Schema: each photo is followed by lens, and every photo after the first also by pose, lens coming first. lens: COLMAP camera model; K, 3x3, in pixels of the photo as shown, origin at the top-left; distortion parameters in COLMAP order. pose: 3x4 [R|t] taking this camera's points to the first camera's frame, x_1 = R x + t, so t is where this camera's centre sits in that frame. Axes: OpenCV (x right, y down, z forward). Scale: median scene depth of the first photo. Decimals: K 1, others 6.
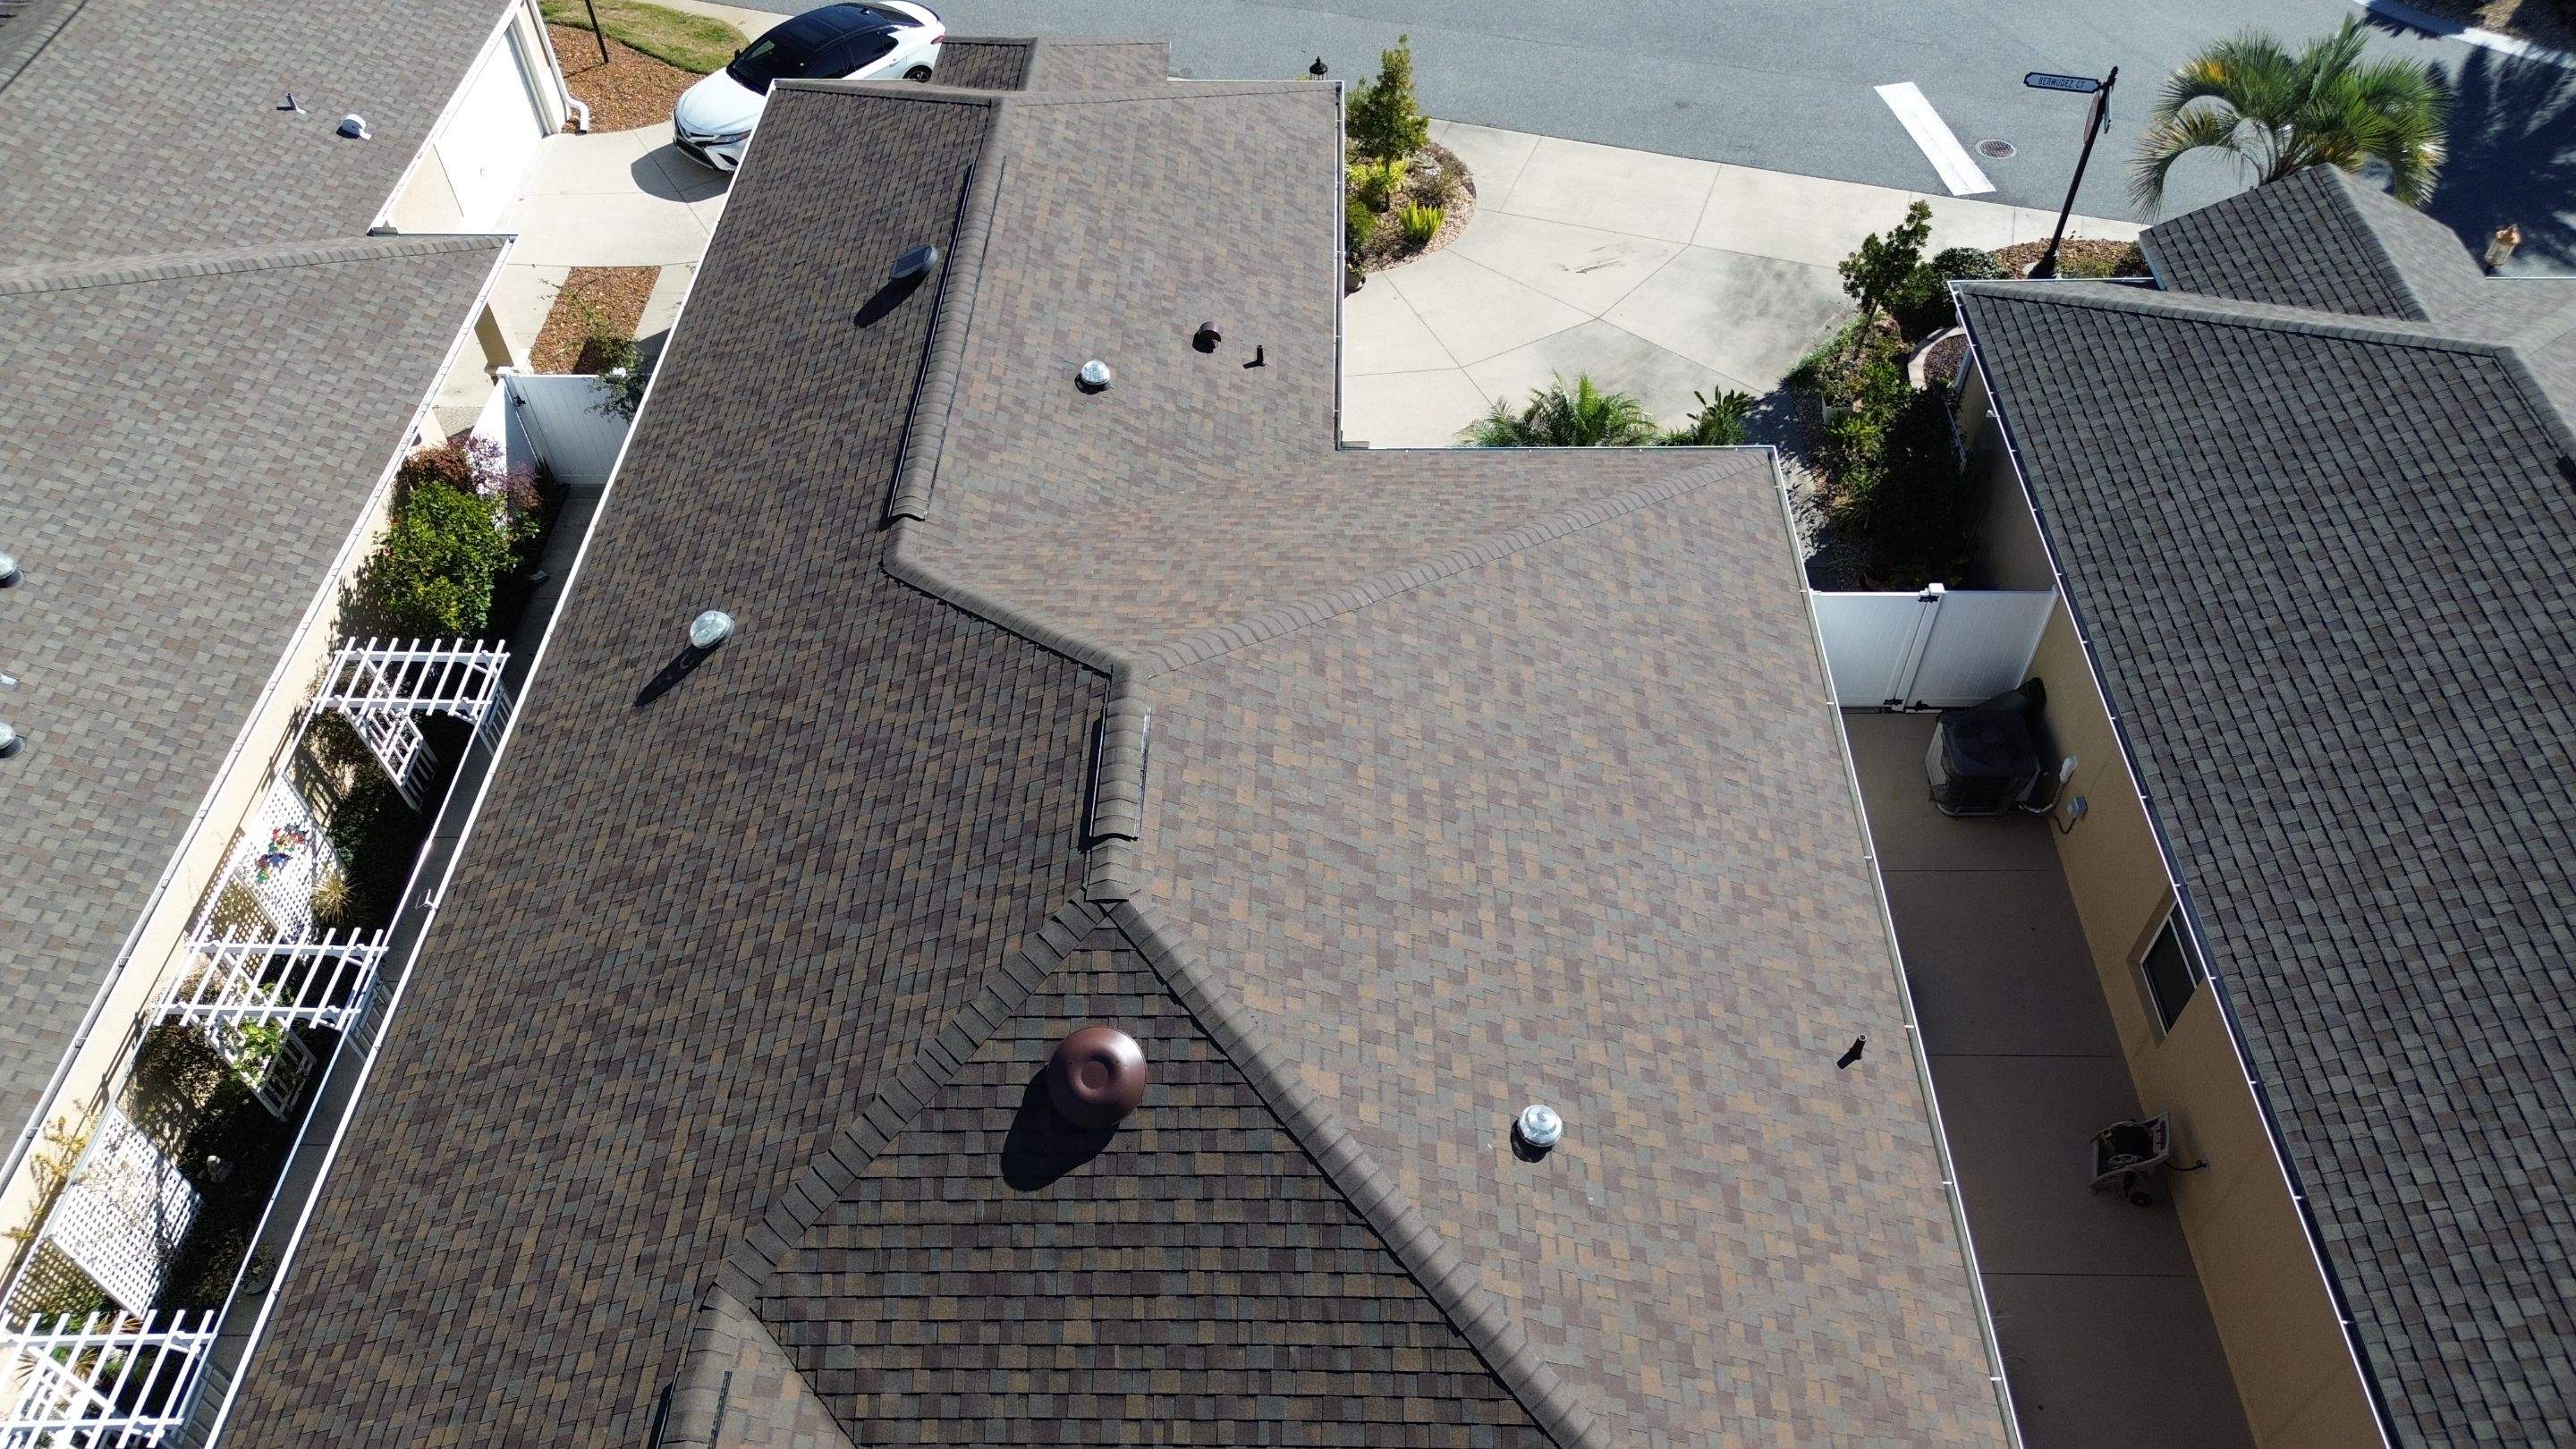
lens RADIAL K [[1819.2, 0, 1300.3], [0, 1819.2, 715.6], [0, 0, 1]] dist [0.072019, -0.066338]
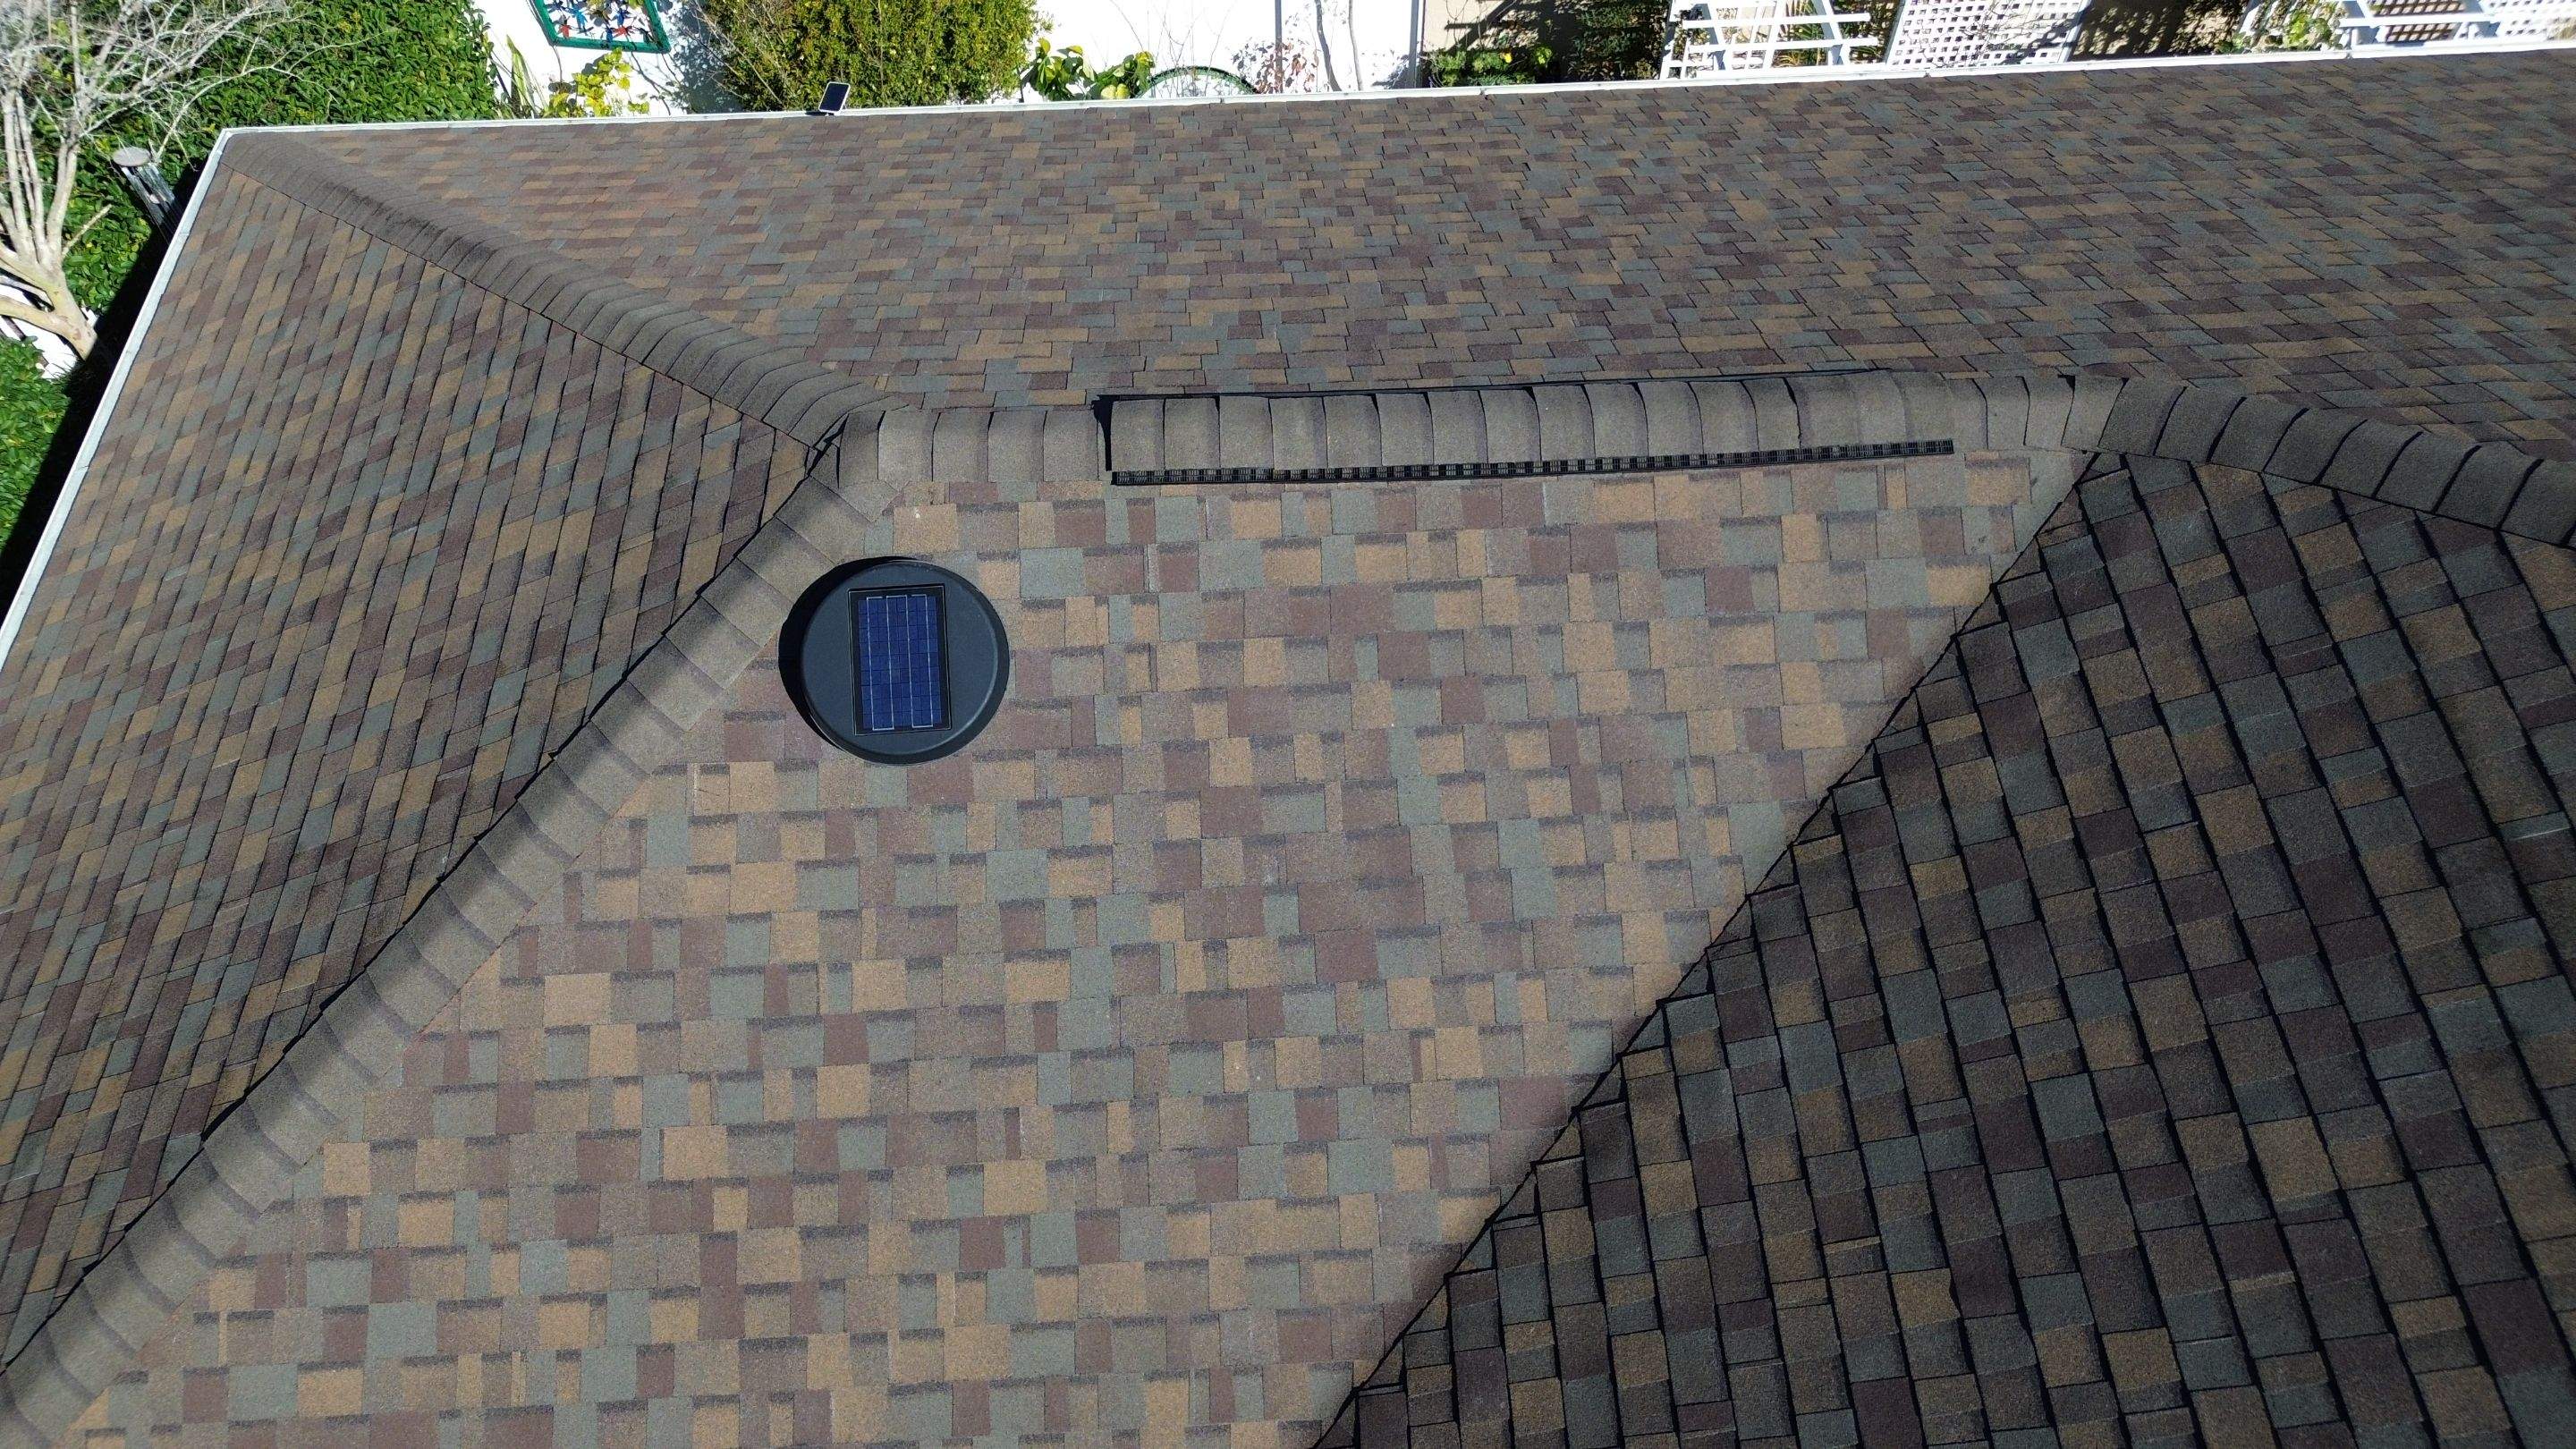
lens RADIAL K [[1819.2, 0, 1298.1], [0, 1819.2, 717.2], [0, 0, 1]] dist [0.072019, -0.066338]
pose [[0.053765, 0.837973, -0.543057, -0.005221], [-0.731026, 0.403504, 0.550259, 0.198855], [0.680228, 0.367404, 0.634274, 0.492093]]
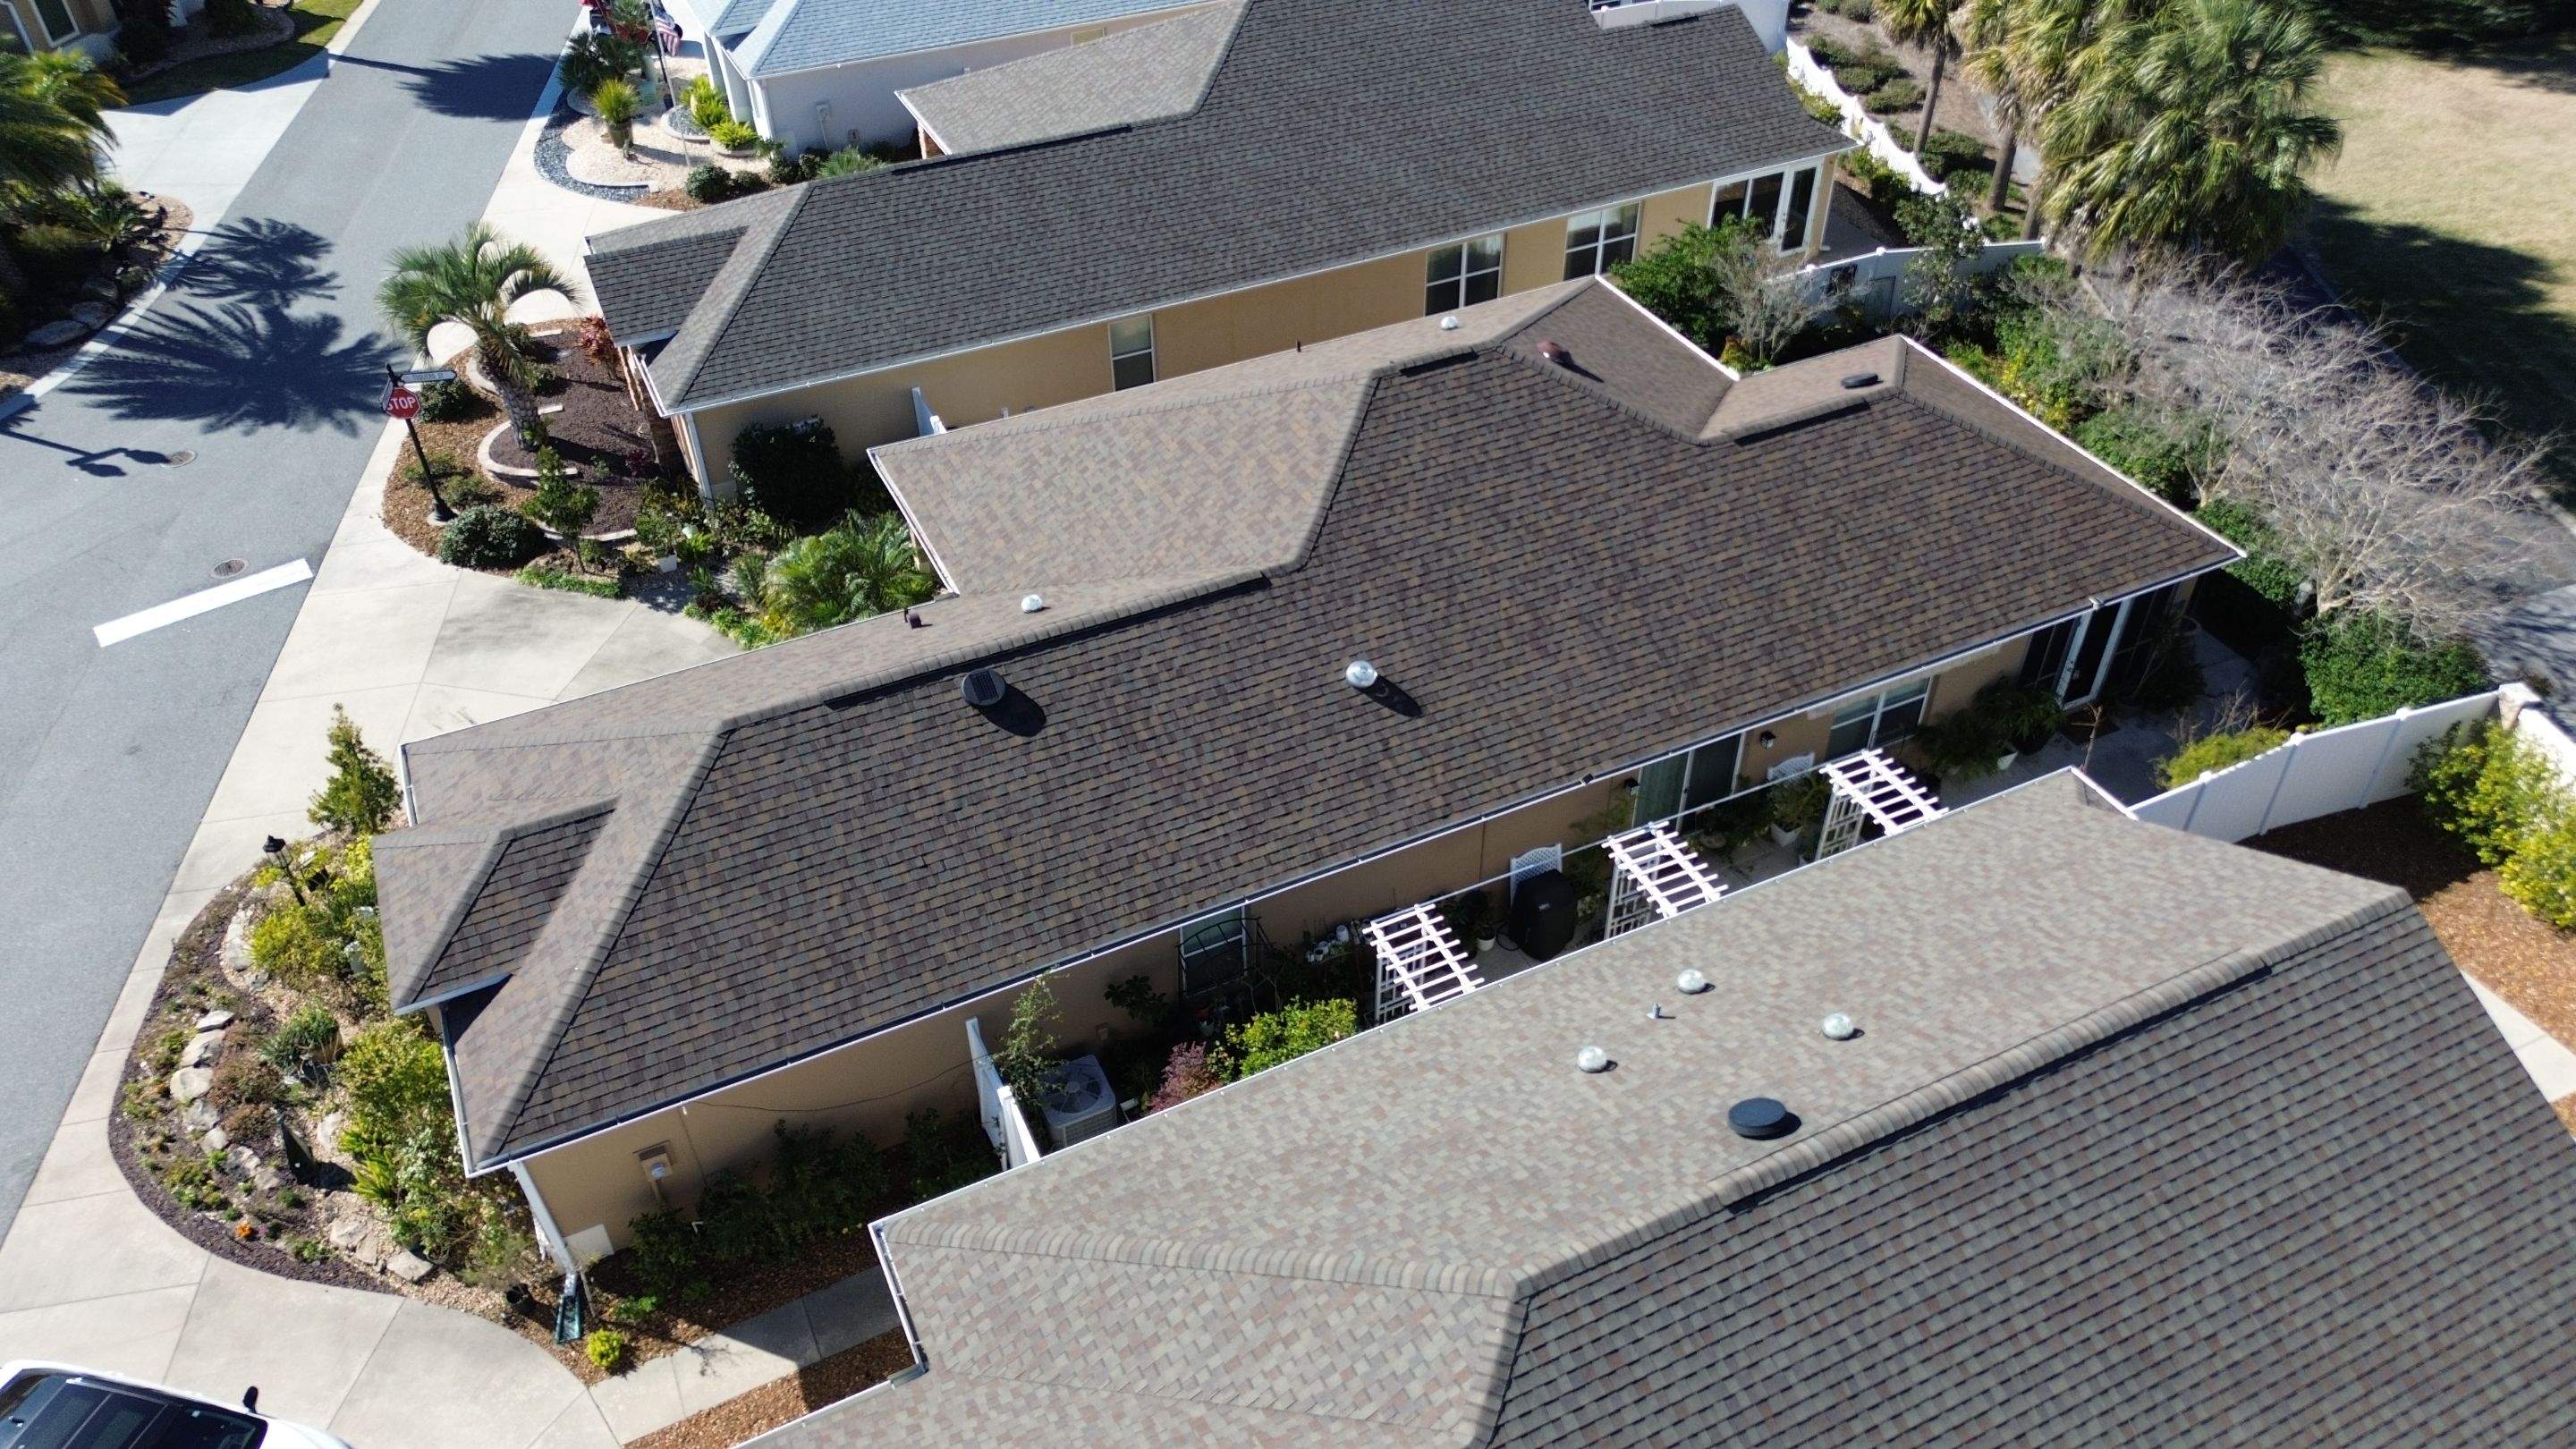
lens RADIAL K [[1819.2, 0, 1301.8], [0, 1819.2, 698.7], [0, 0, 1]] dist [0.072019, -0.066338]
pose [[-0.454176, -0.551887, 0.699389, -1.582034], [0.668996, 0.307168, 0.676825, -1.261044], [-0.588361, 0.775286, 0.229702, 0.839769]]
